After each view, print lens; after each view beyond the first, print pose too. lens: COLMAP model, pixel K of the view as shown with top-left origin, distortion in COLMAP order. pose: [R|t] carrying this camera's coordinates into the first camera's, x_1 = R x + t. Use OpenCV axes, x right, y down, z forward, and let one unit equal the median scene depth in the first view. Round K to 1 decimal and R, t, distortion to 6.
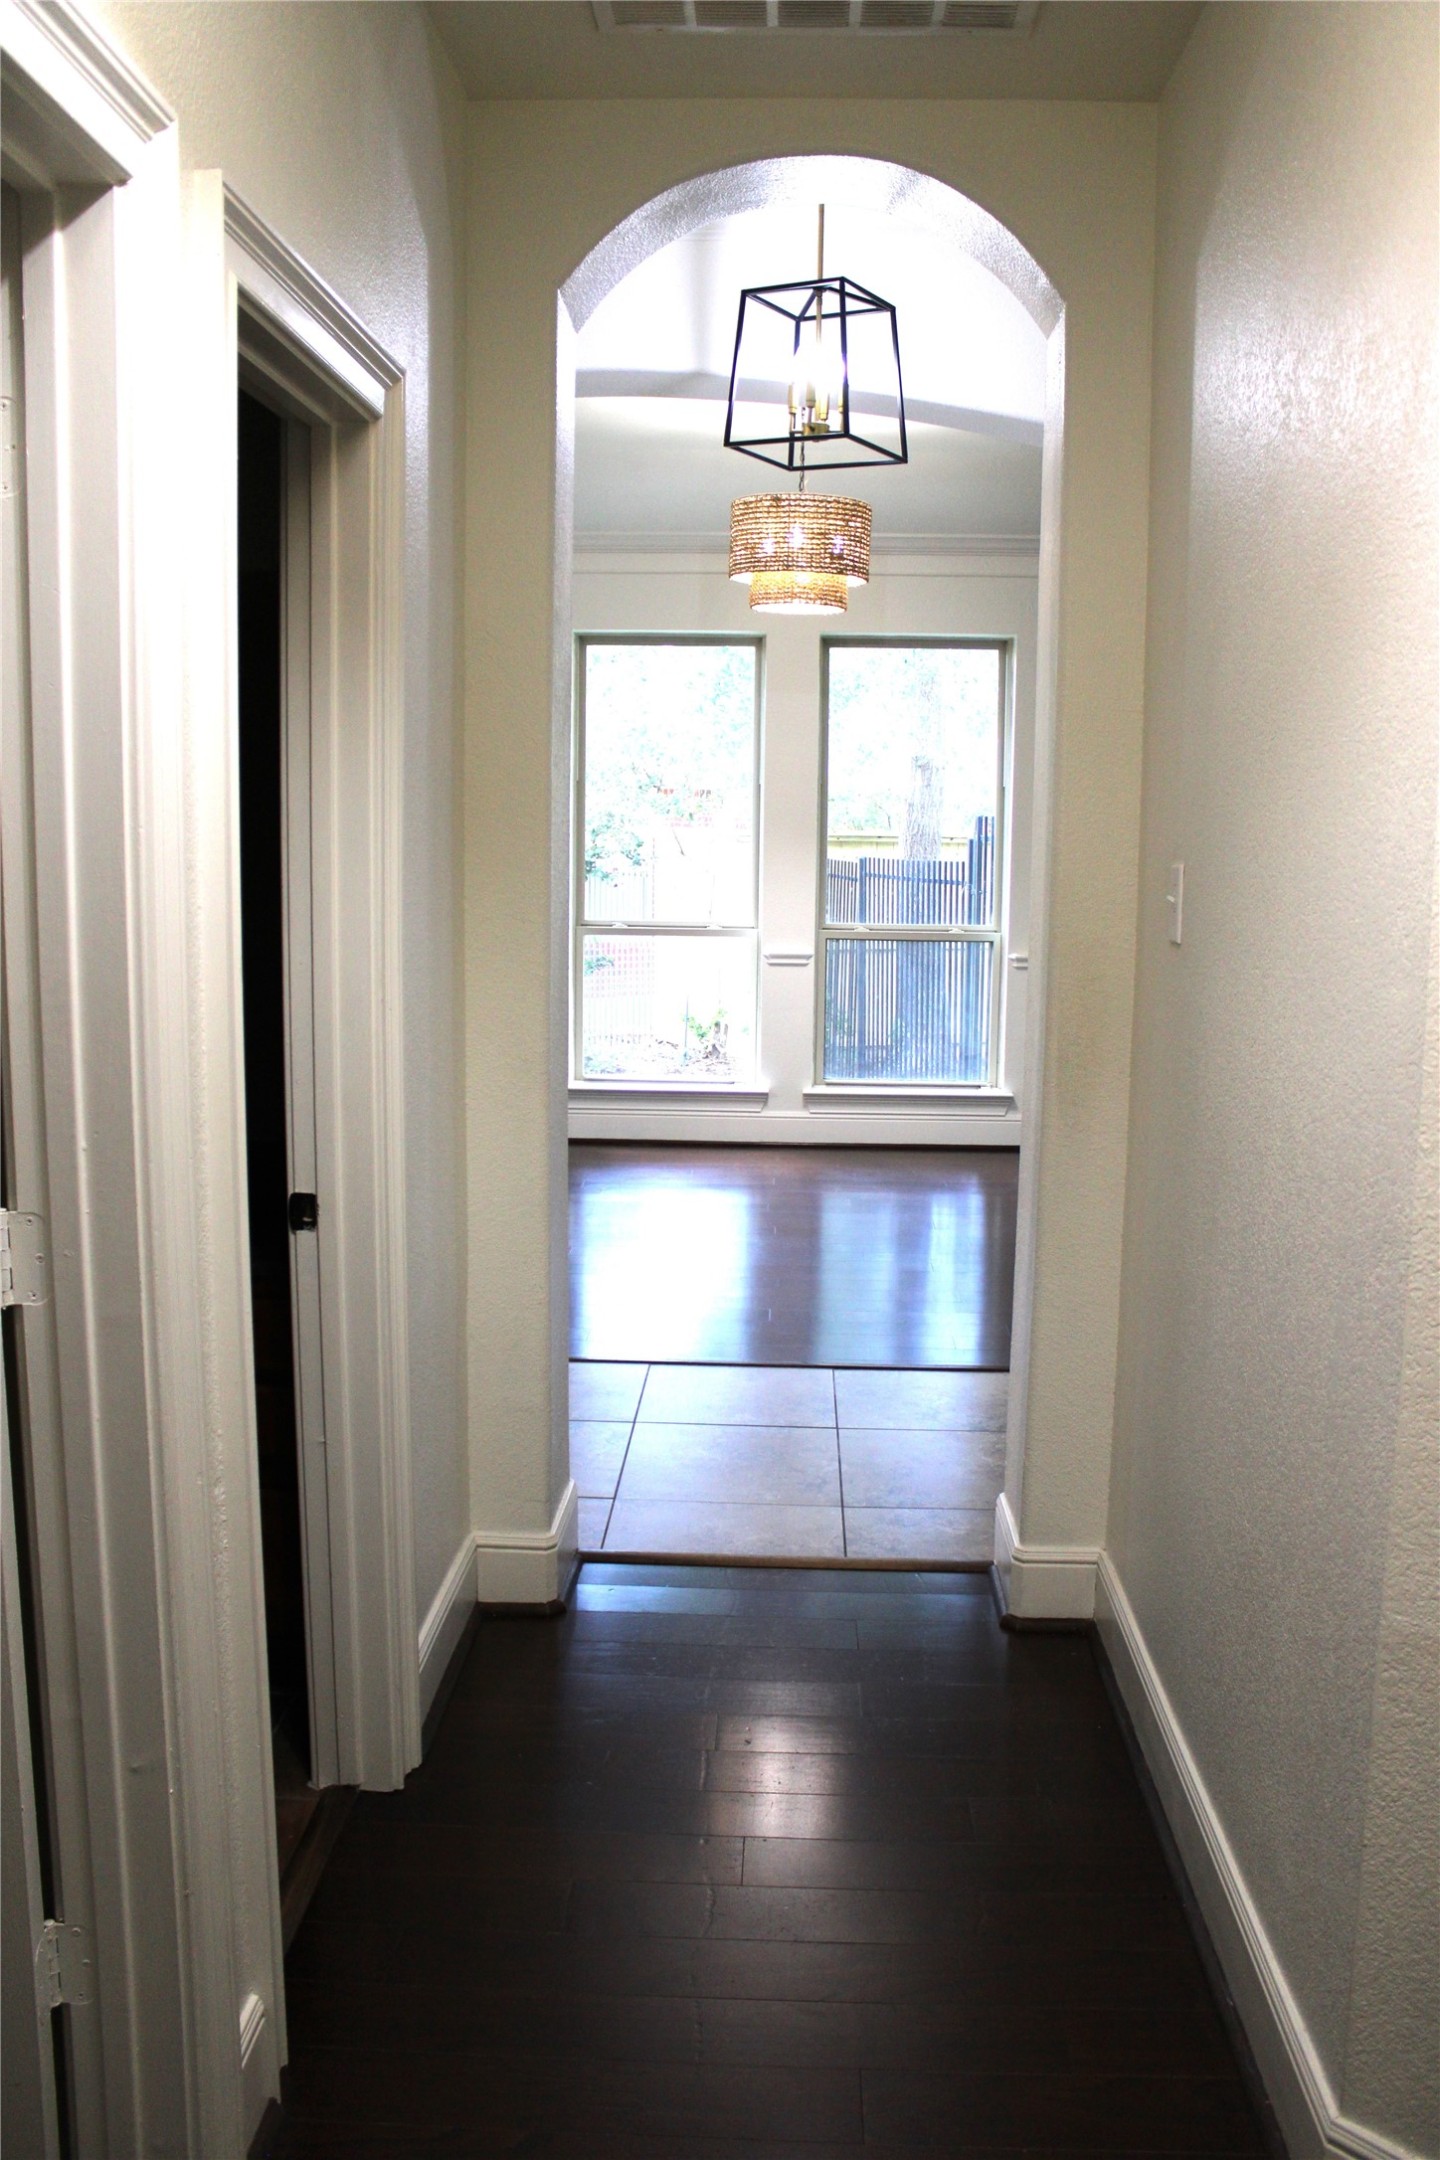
lens RADIAL K [[1798.8, 0, 720.0], [0, 1798.8, 1080.0], [0, 0, 1]] dist [-0.161647, 0.148814]
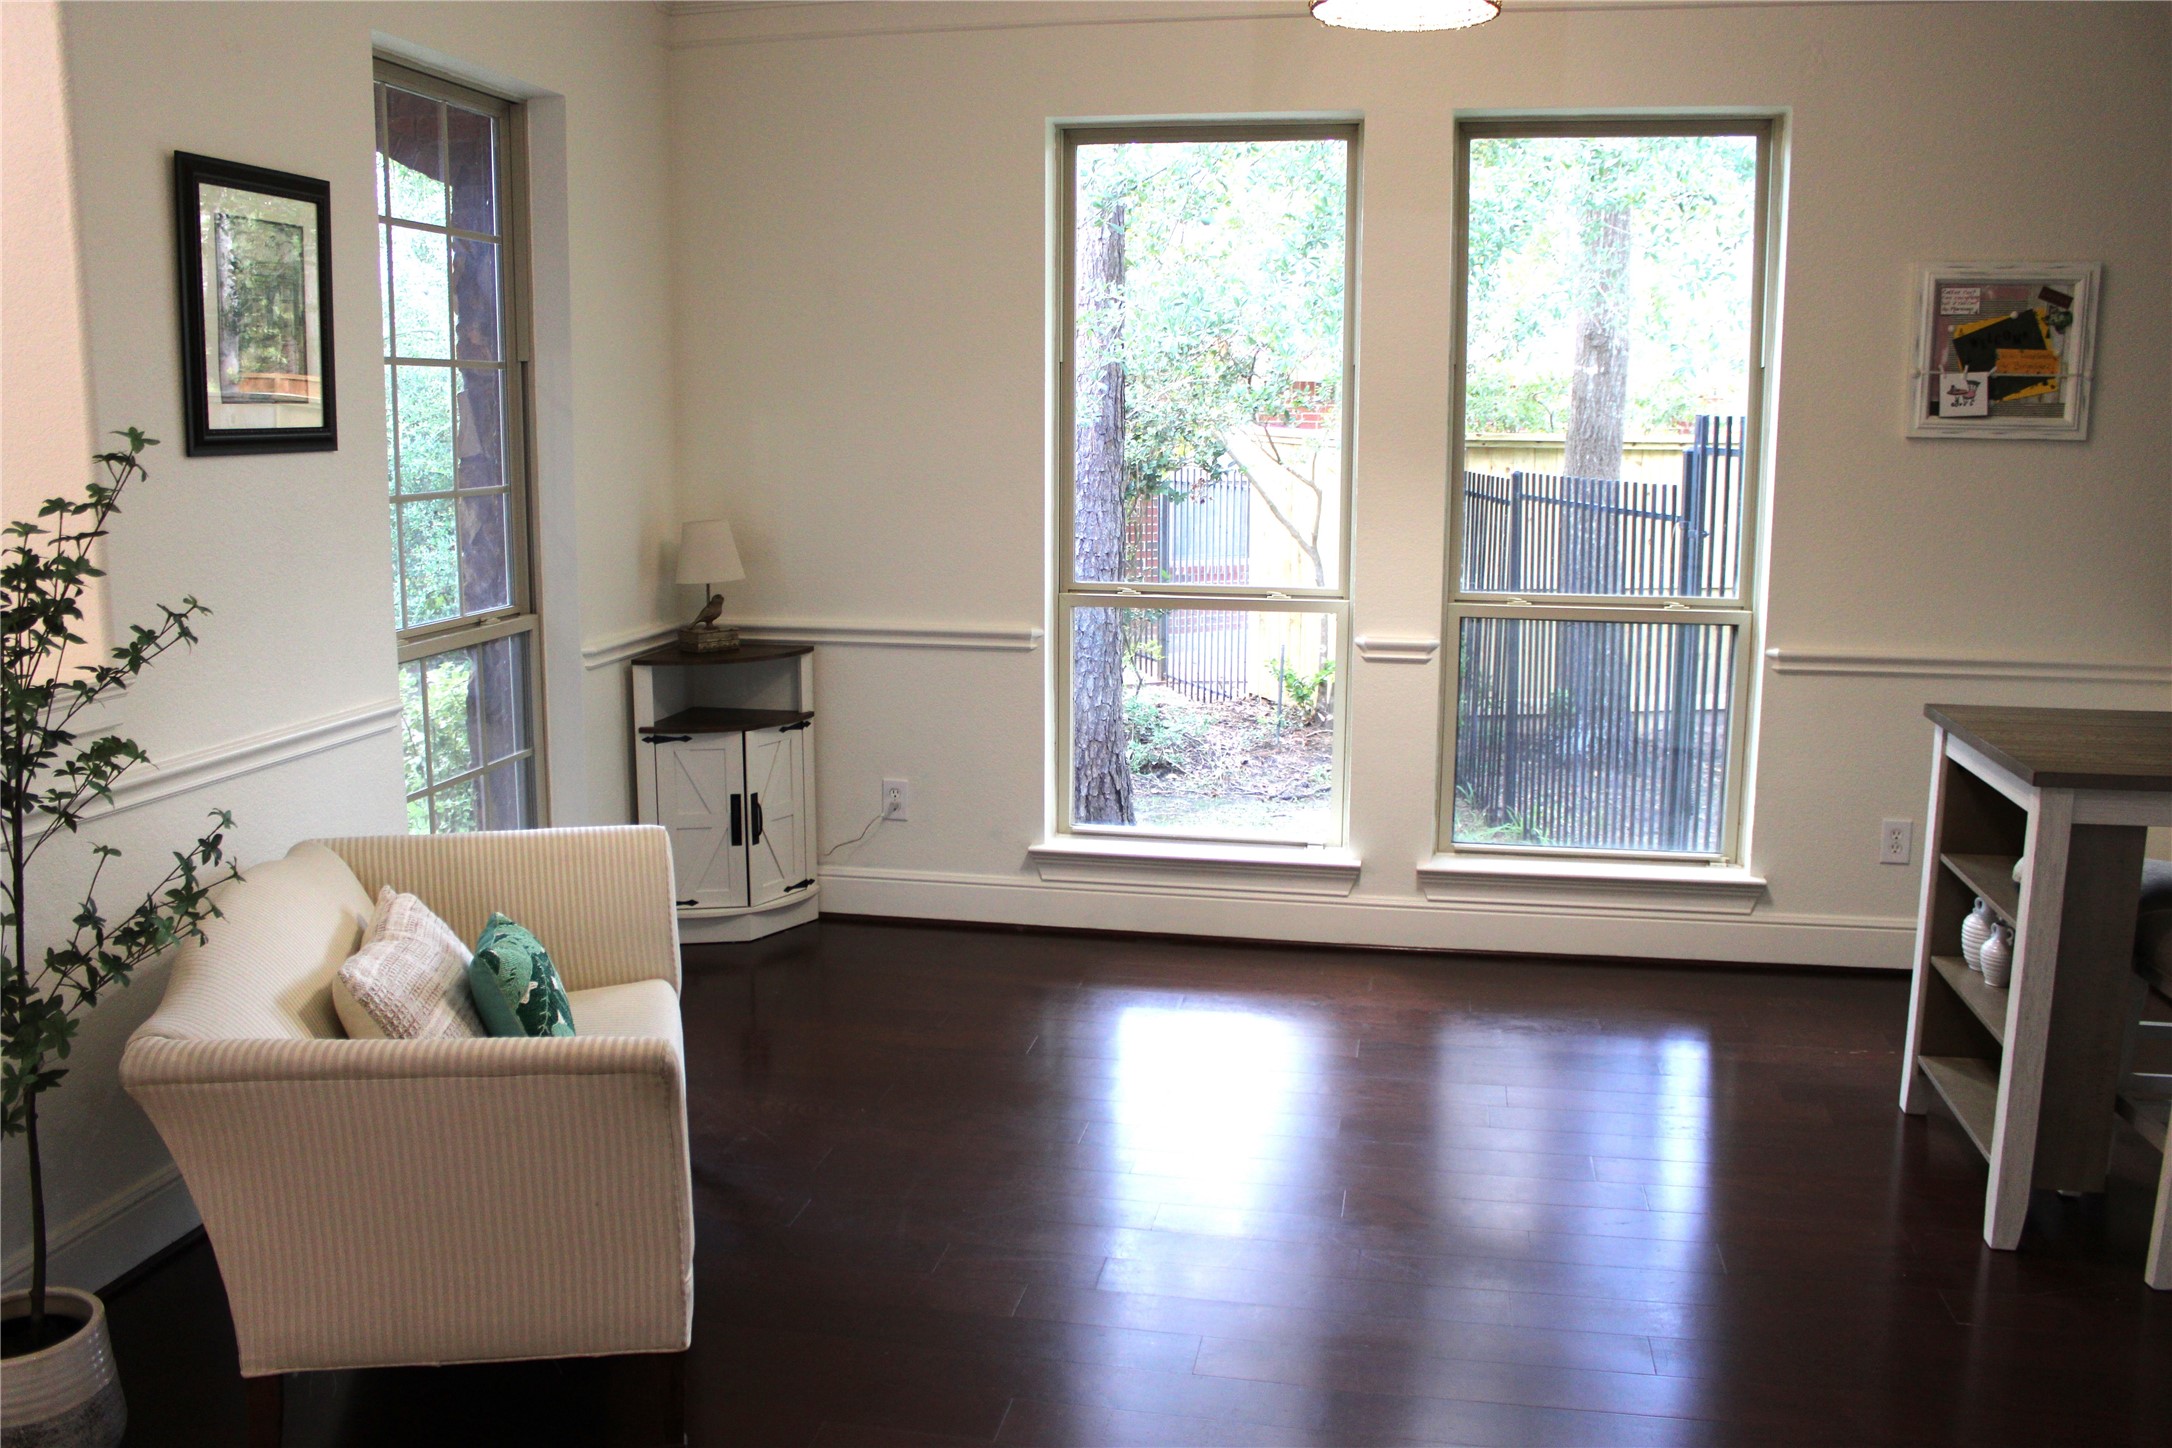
lens RADIAL K [[1808.8, 0, 1086.0], [0, 1808.8, 724.0], [0, 0, 1]] dist [-0.161647, 0.148814]
pose [[0.988517, 0.016231, -0.150234, 0.025789], [-0.012495, 0.999590, 0.025779, -0.056691], [0.150591, -0.023606, 0.988314, 0.375803]]
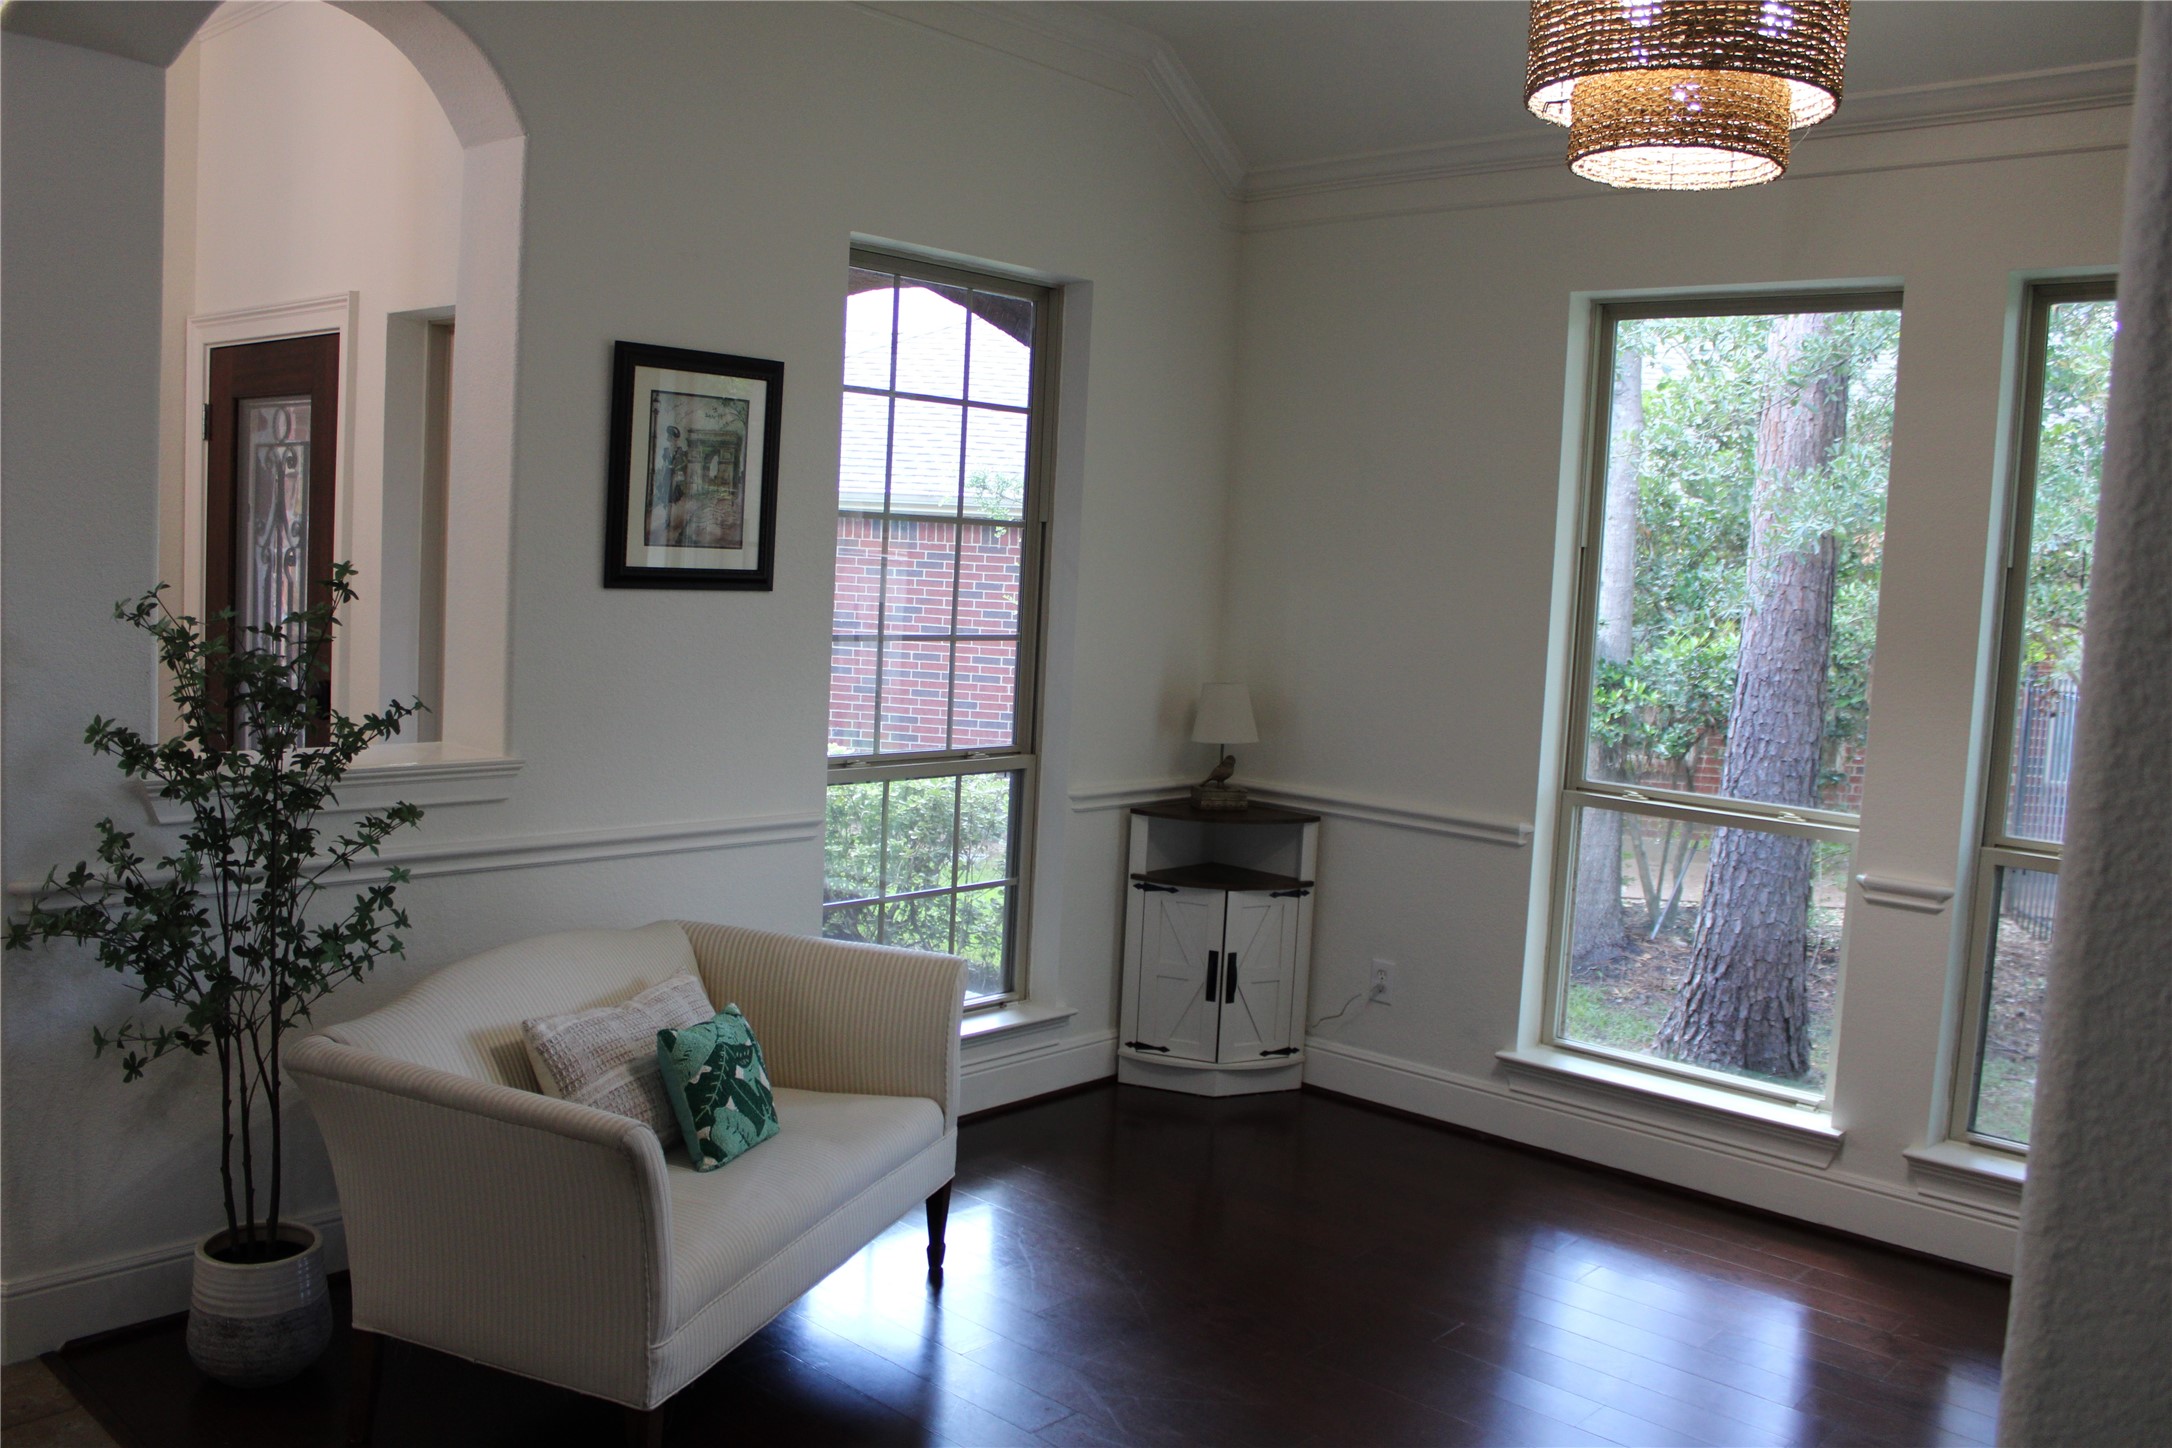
lens RADIAL K [[1808.8, 0, 1086.0], [0, 1808.8, 724.0], [0, 0, 1]] dist [-0.161647, 0.148814]
pose [[0.763013, 0.085147, -0.640750, 0.179858], [-0.132249, 0.990880, -0.025810, -0.071819], [0.632709, 0.104432, 0.767315, 0.446813]]
